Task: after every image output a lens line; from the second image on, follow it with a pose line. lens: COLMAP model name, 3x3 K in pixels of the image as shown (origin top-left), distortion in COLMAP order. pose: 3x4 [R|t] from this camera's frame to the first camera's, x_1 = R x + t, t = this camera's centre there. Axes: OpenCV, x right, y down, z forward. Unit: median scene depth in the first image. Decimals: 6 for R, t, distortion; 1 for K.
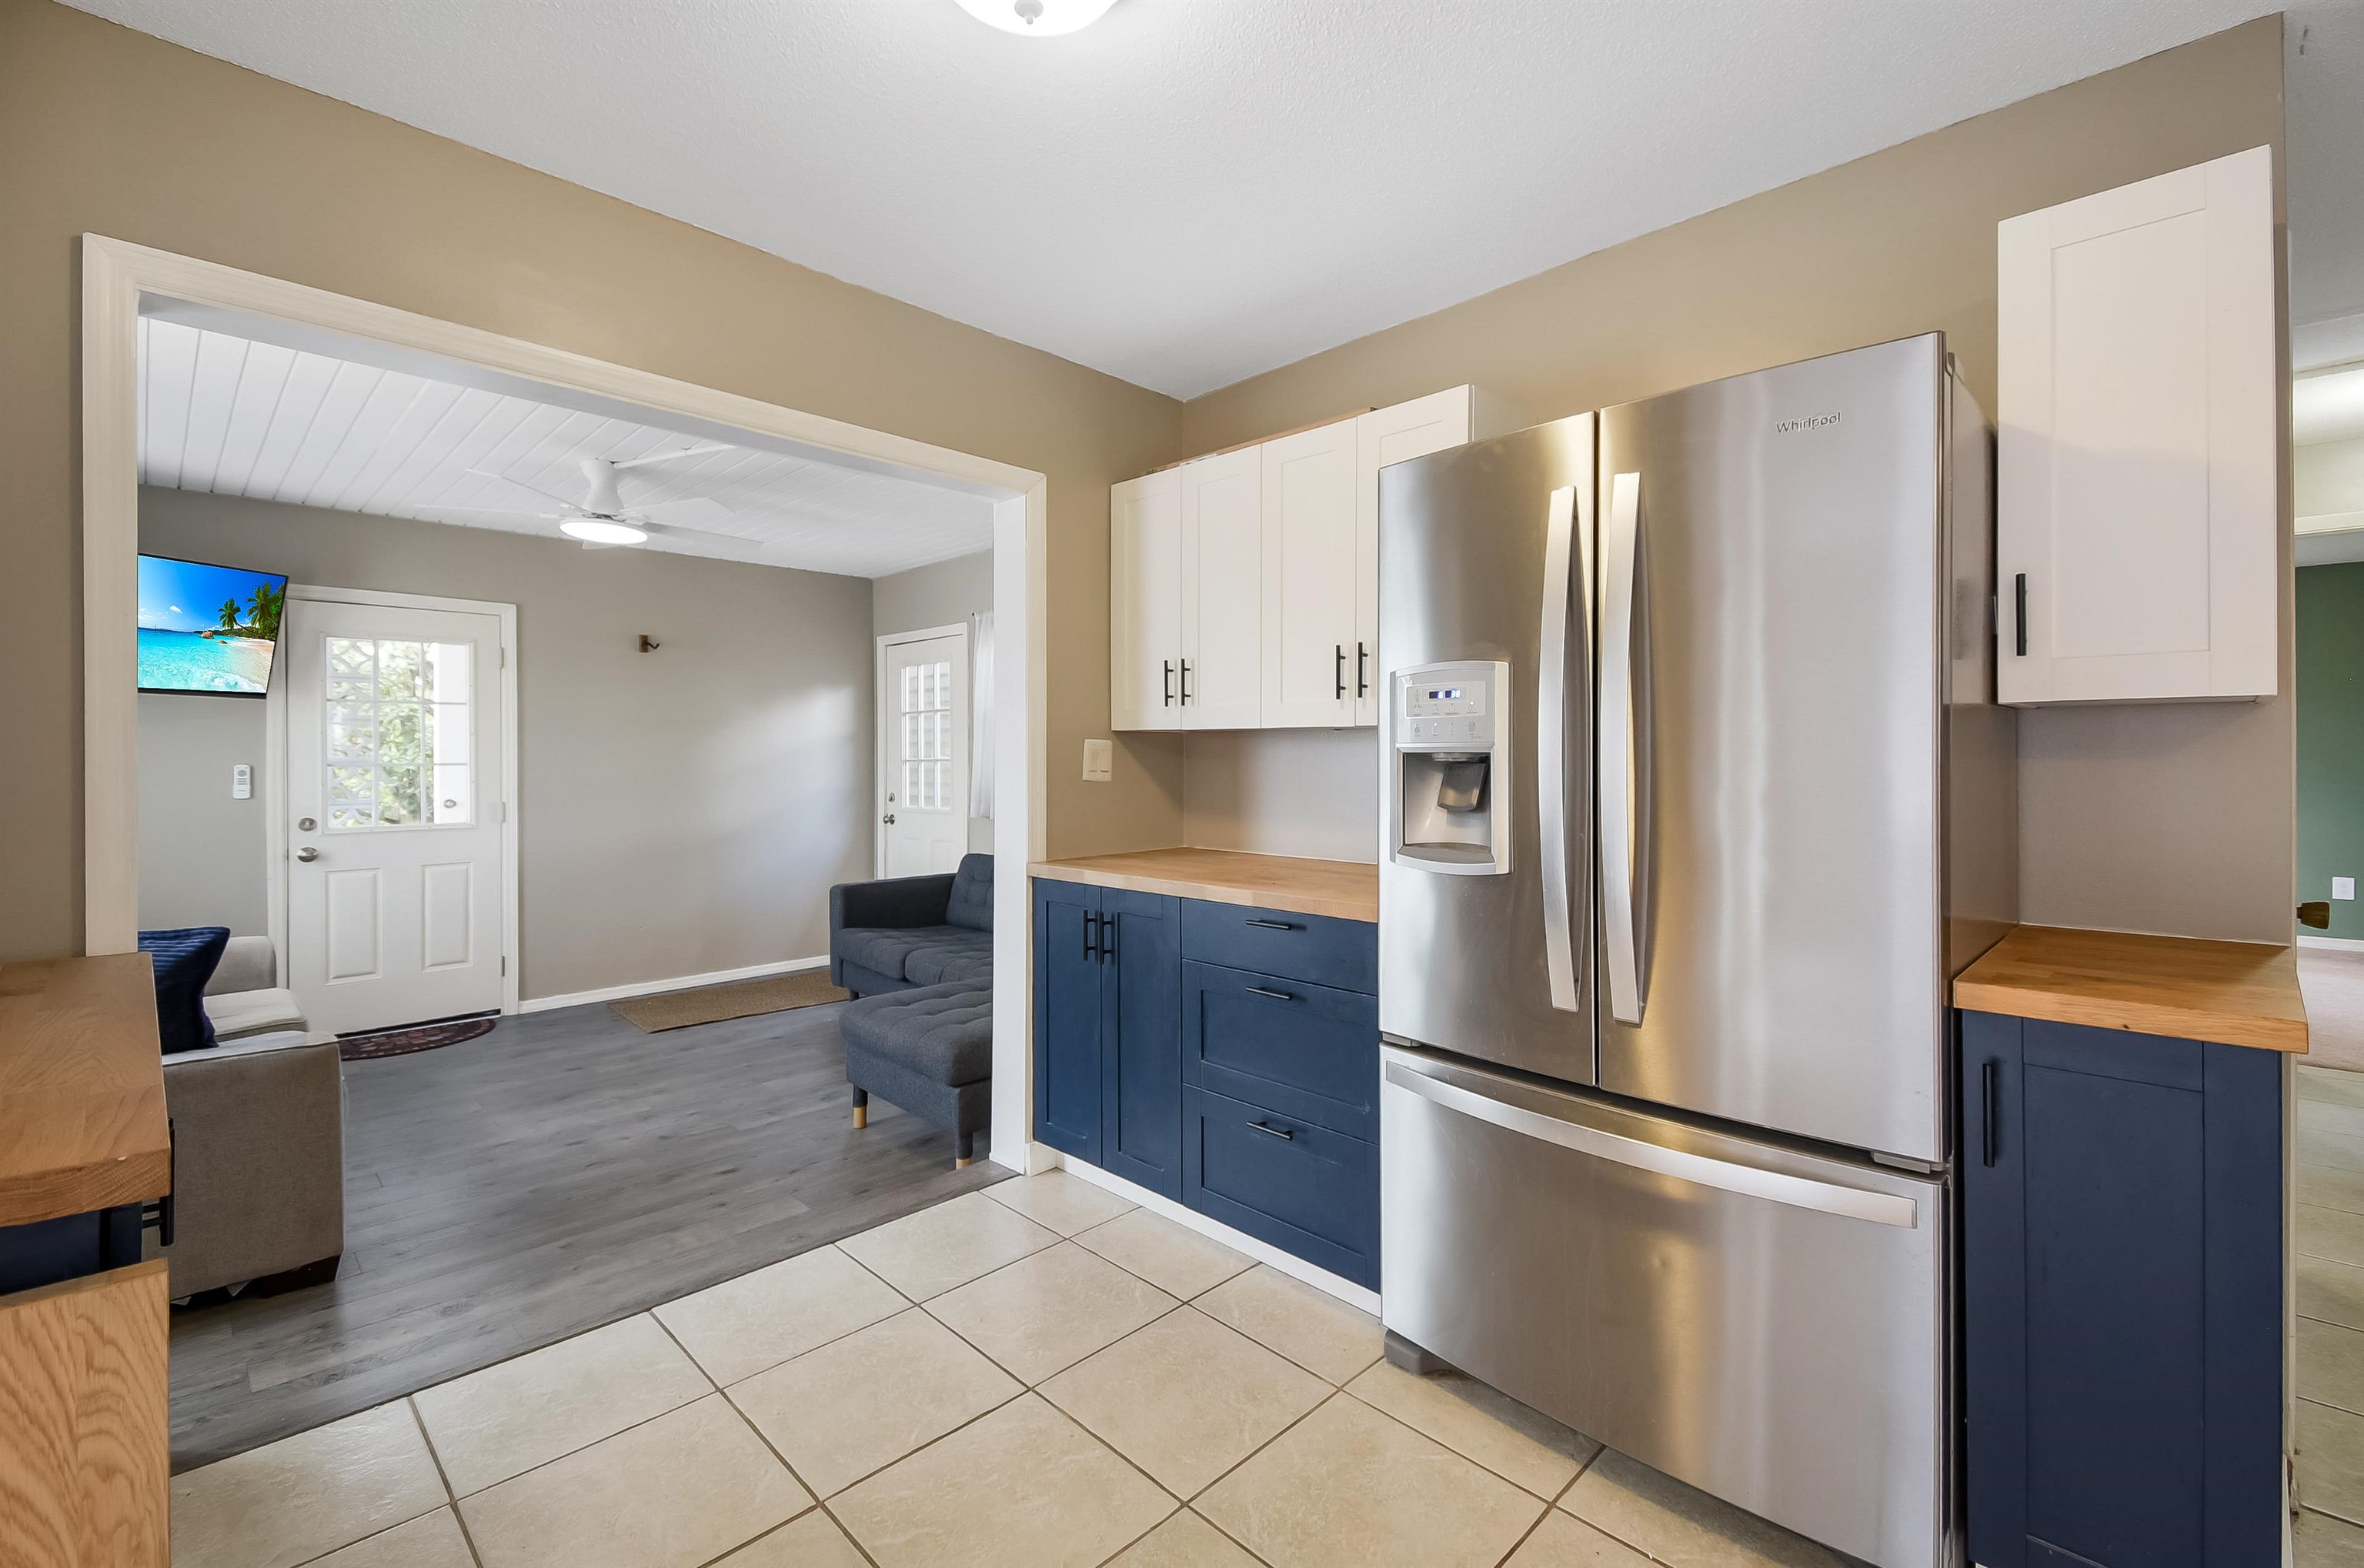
lens RADIAL K [[1041.5, 0, 1177.6], [0, 1041.5, 756.9], [0, 0, 1]] dist [0.034697, -0.028922]
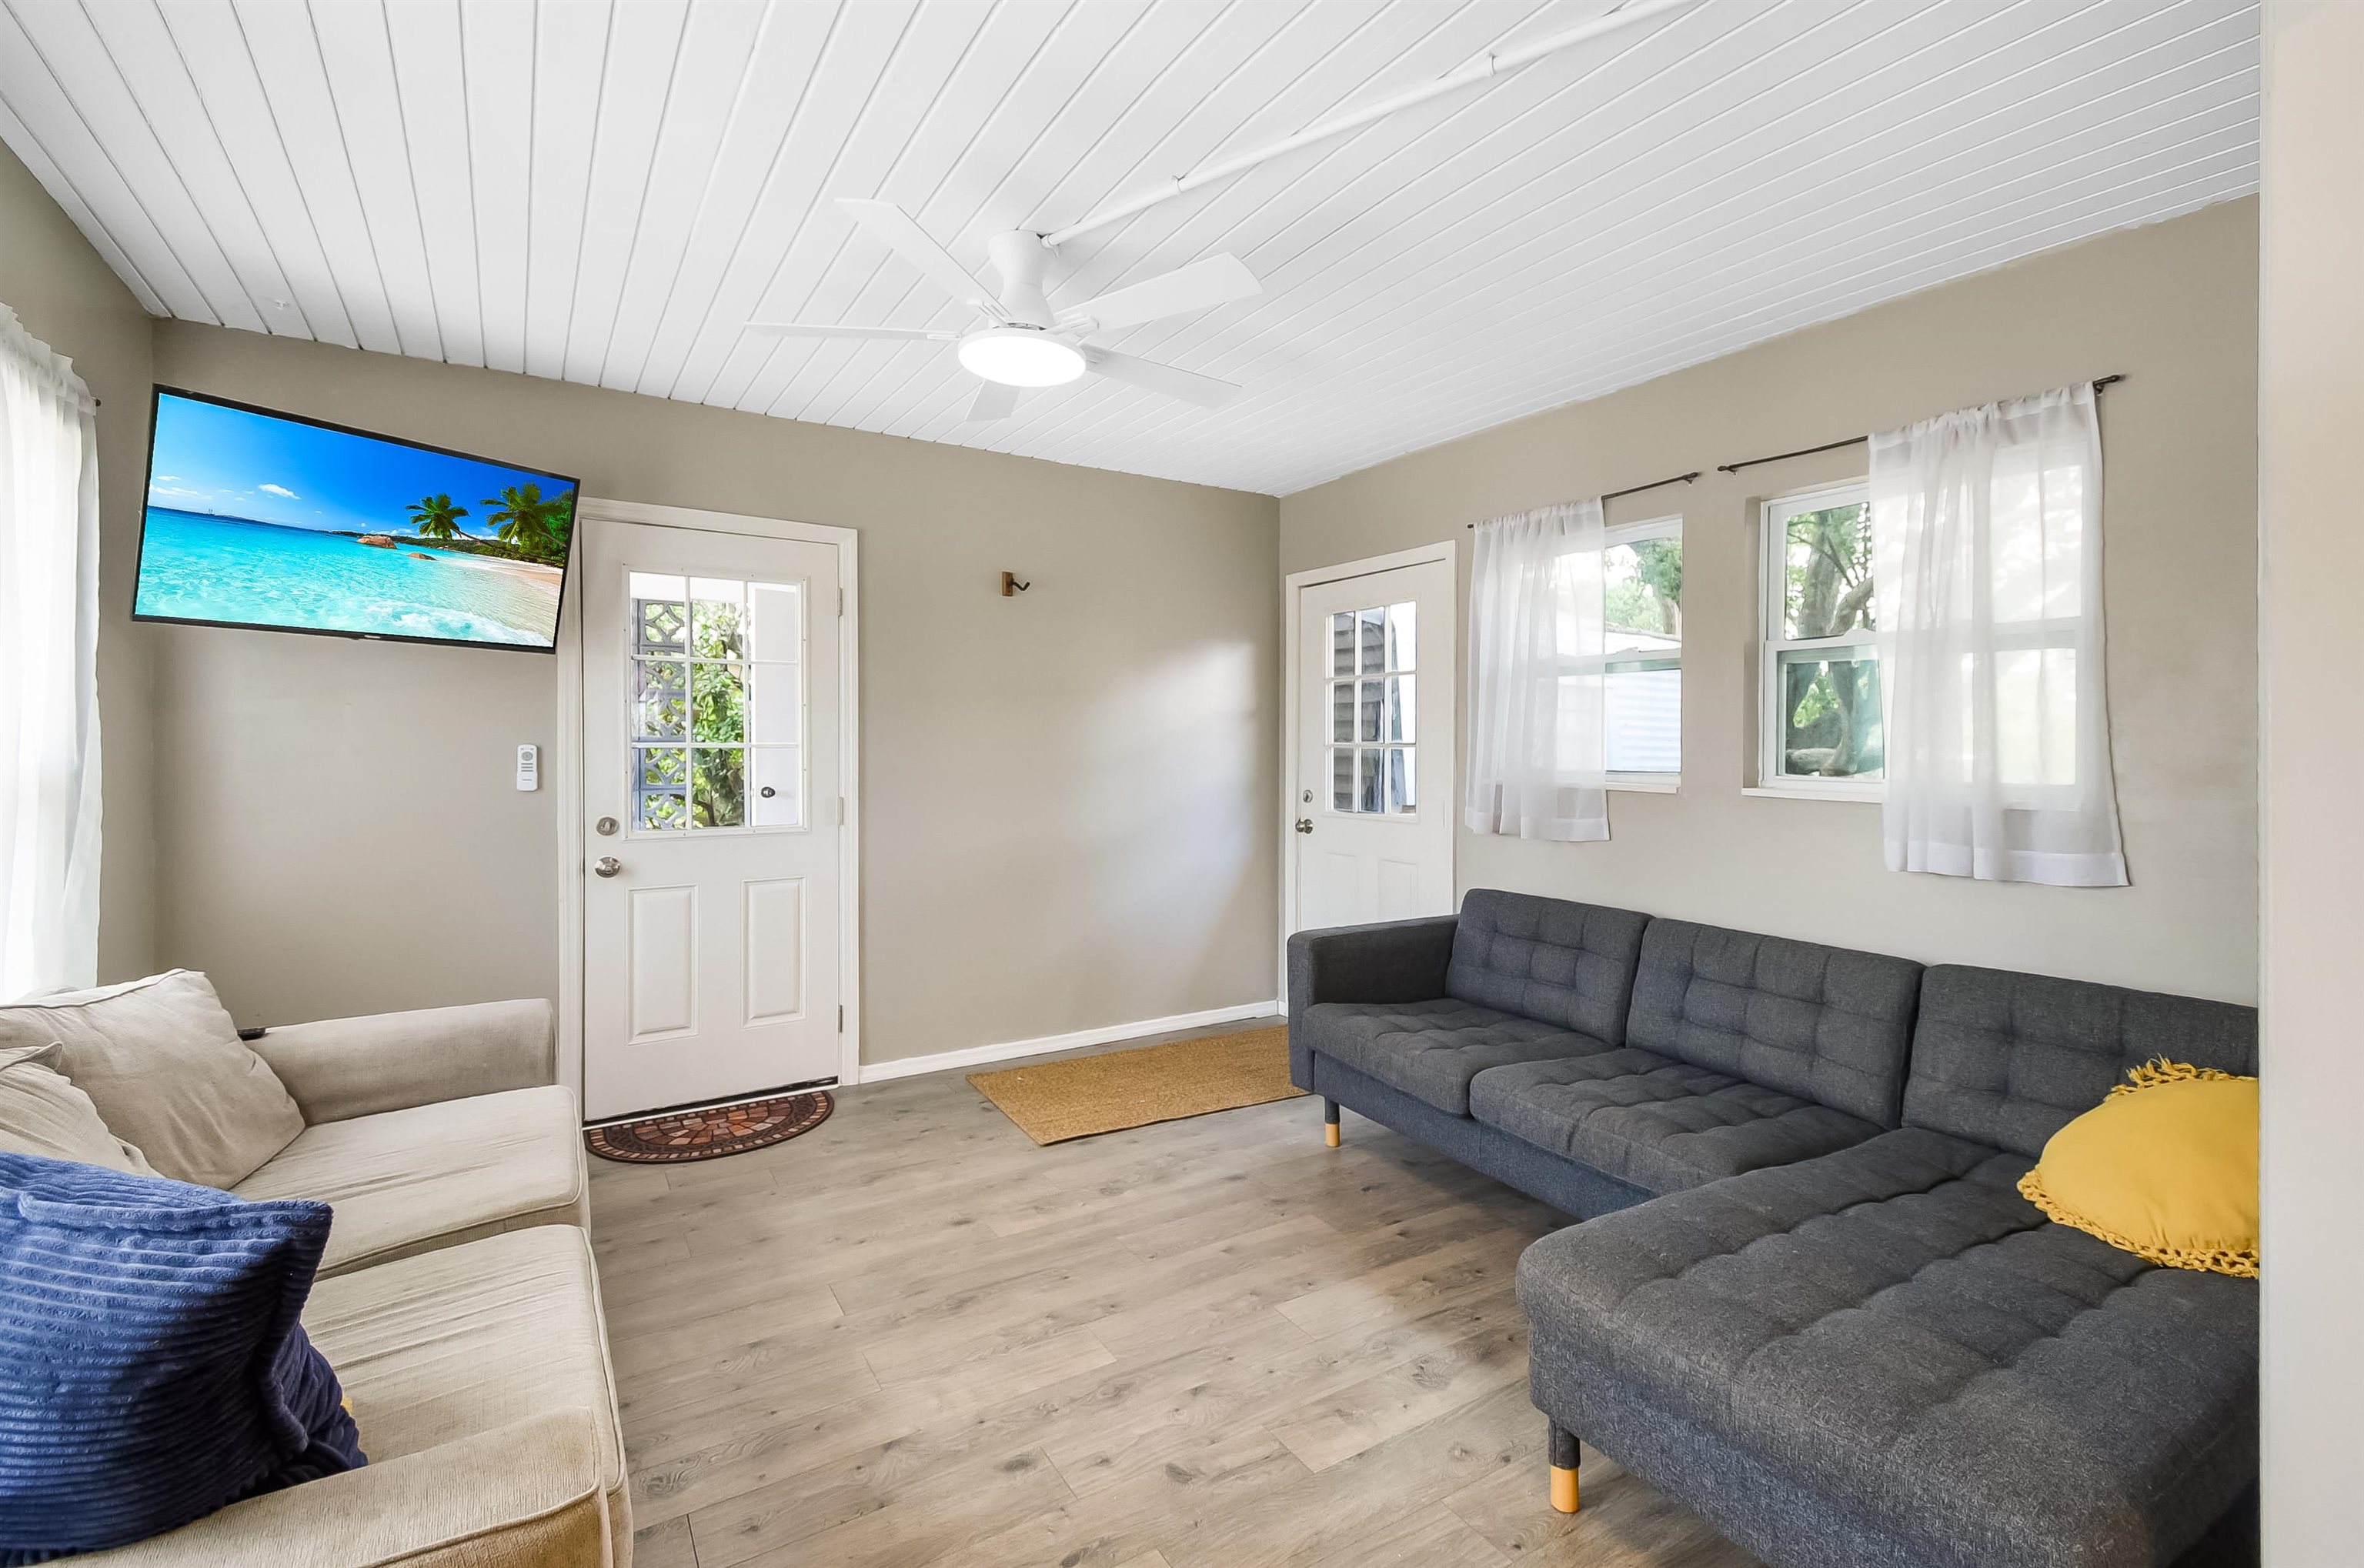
lens RADIAL K [[1041.5, 0, 1177.6], [0, 1041.5, 756.9], [0, 0, 1]] dist [0.034697, -0.028922]
pose [[0.976955, 0.010421, -0.213189, -0.276500], [-0.007266, 0.999852, 0.015581, 0.001414], [0.213320, -0.013673, 0.976887, 0.362075]]
